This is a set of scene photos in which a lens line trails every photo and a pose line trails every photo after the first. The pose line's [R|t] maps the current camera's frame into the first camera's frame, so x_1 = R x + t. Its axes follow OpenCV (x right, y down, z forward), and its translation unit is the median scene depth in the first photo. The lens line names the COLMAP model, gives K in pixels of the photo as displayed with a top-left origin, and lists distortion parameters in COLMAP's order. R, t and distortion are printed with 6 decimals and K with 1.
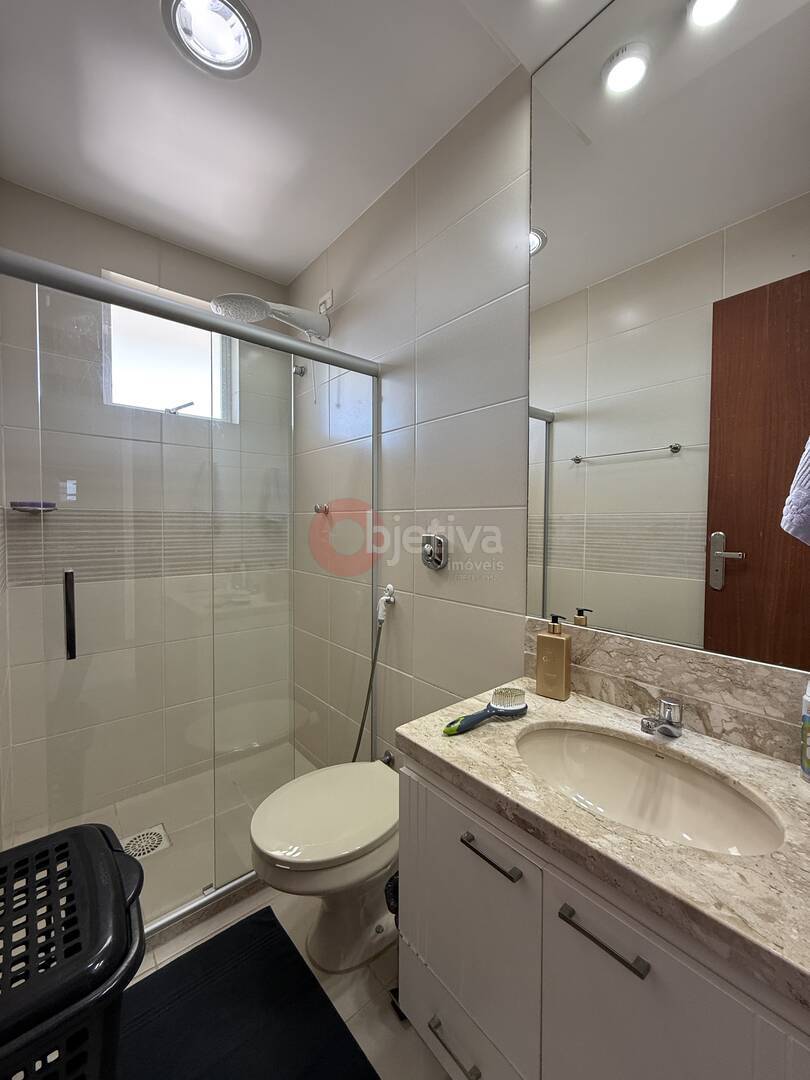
lens RADIAL K [[431.8, 0, 406.3], [0, 431.8, 534.2], [0, 0, 1]] dist [-0.000357, 0.000148]
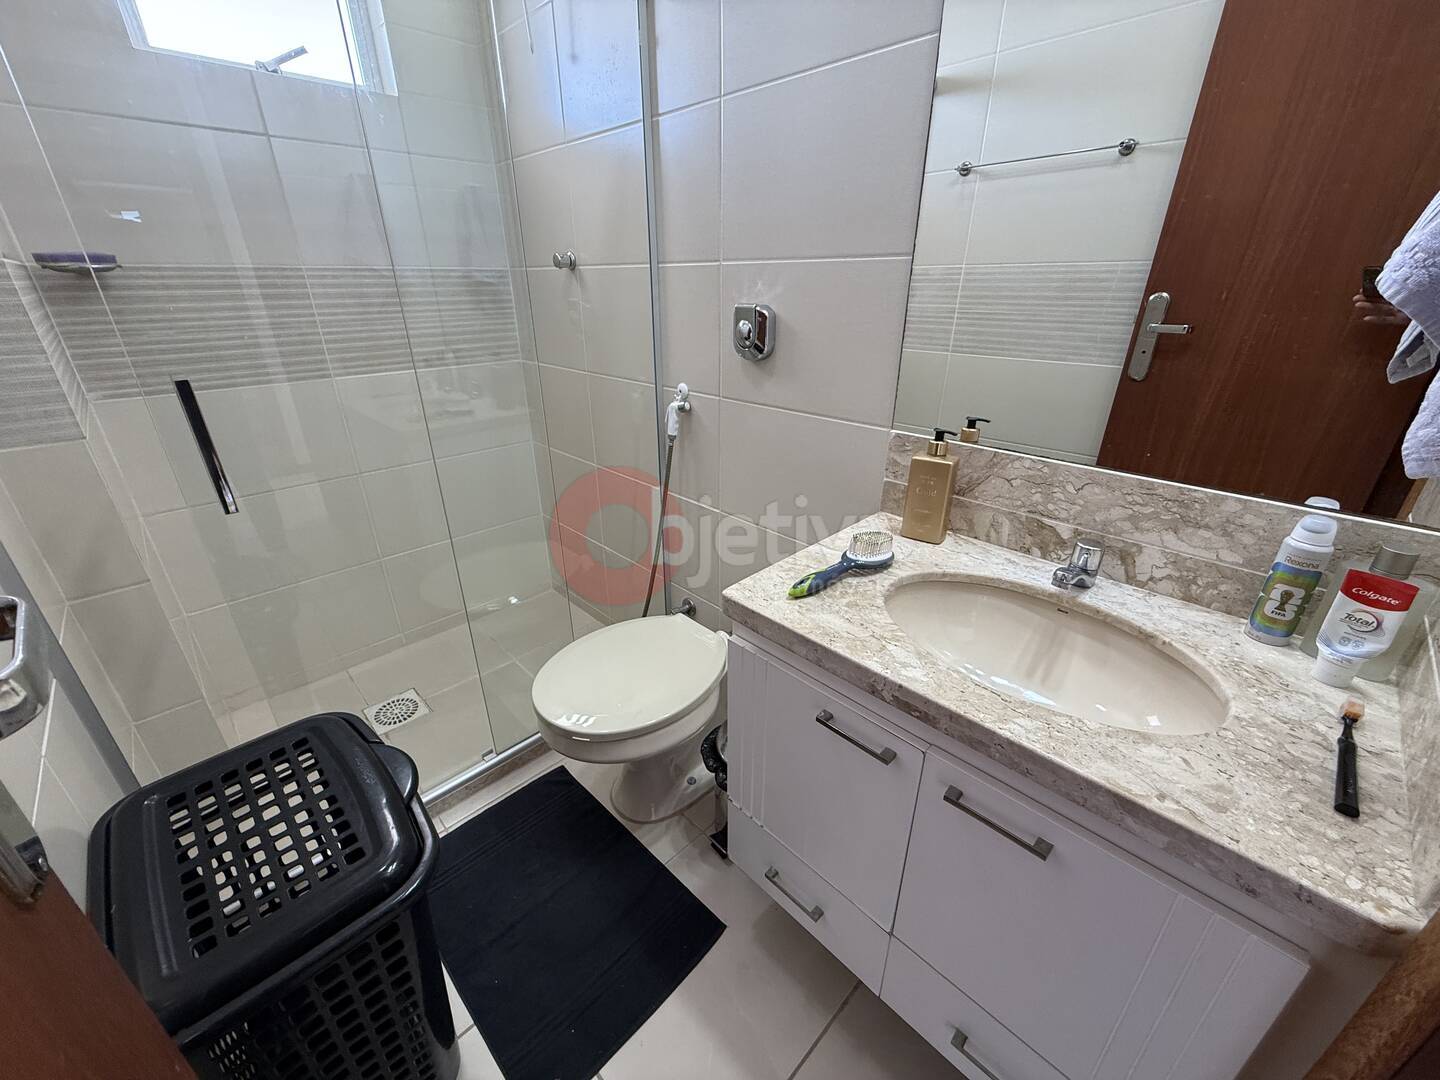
lens RADIAL K [[575.7, 0, 713.6], [0, 575.7, 537.5], [0, 0, 1]] dist [-0.000357, 0.000148]
pose [[0.997742, -0.037401, 0.055784, -0.082537], [0.013034, 0.922633, 0.385458, -0.014569], [-0.065885, -0.383861, 0.921038, 0.114669]]
